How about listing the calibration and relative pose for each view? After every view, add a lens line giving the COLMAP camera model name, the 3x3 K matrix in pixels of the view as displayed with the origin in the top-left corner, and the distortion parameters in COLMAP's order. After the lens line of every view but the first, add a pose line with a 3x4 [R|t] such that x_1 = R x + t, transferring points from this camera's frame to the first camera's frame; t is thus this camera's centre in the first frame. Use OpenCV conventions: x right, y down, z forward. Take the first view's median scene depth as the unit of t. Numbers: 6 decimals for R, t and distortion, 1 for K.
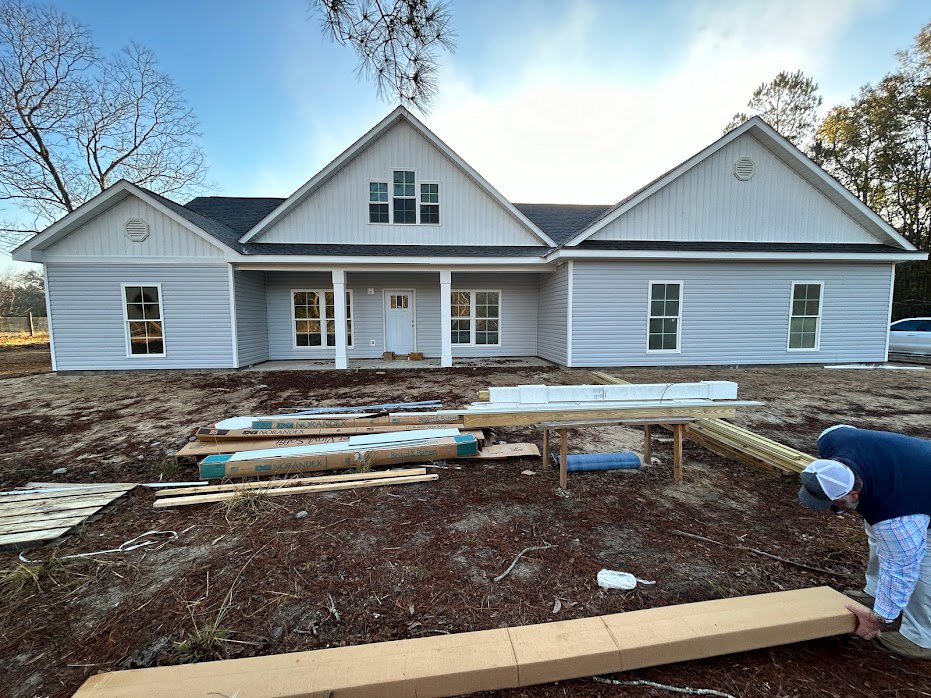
lens RADIAL K [[376.2, 0, 465.5], [0, 376.2, 349.0], [0, 0, 1]] dist [-0.000996, 0.000011]
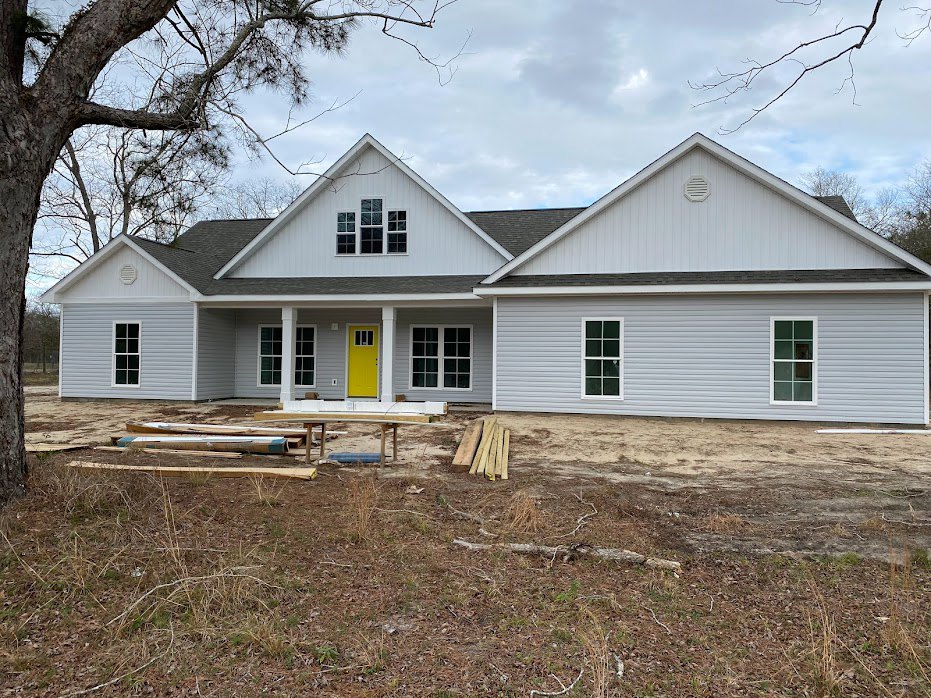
lens RADIAL K [[716.6, 0, 463.7], [0, 716.6, 337.3], [0, 0, 1]] dist [0.083314, -0.109047]
pose [[0.945859, 0.006468, -0.324513, 0.637243], [-0.044479, 0.992952, -0.109854, 0.054414], [0.321515, 0.118340, 0.939480, -0.570205]]
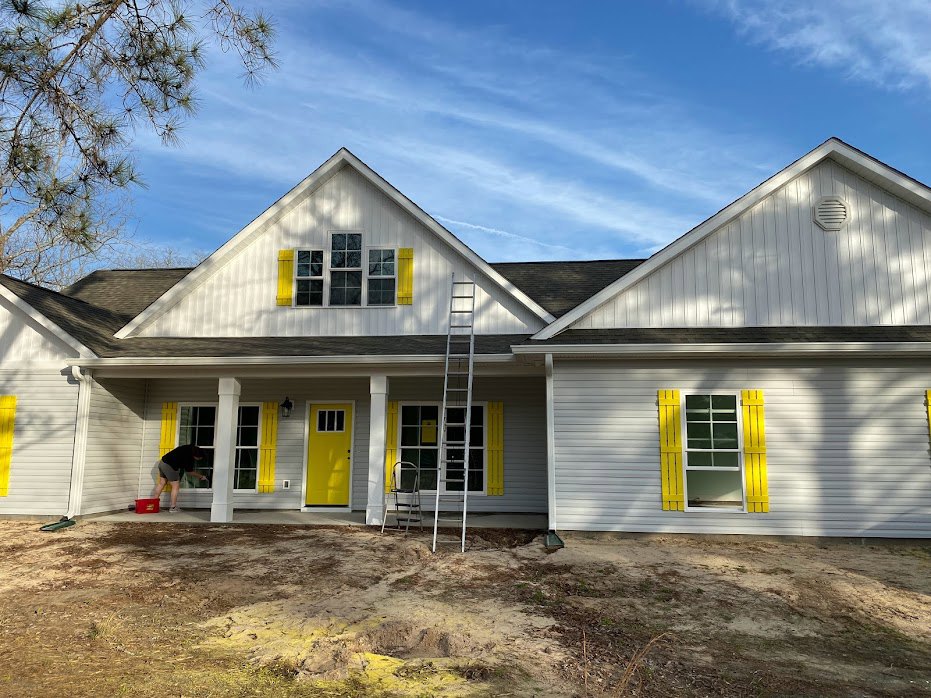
lens RADIAL K [[716.6, 0, 463.7], [0, 716.6, 337.3], [0, 0, 1]] dist [0.083314, -0.109047]
pose [[0.982119, -0.017426, -0.187453, 0.296603], [-0.026354, 0.973178, -0.228541, 0.013026], [0.186408, 0.229395, 0.955317, -0.191141]]
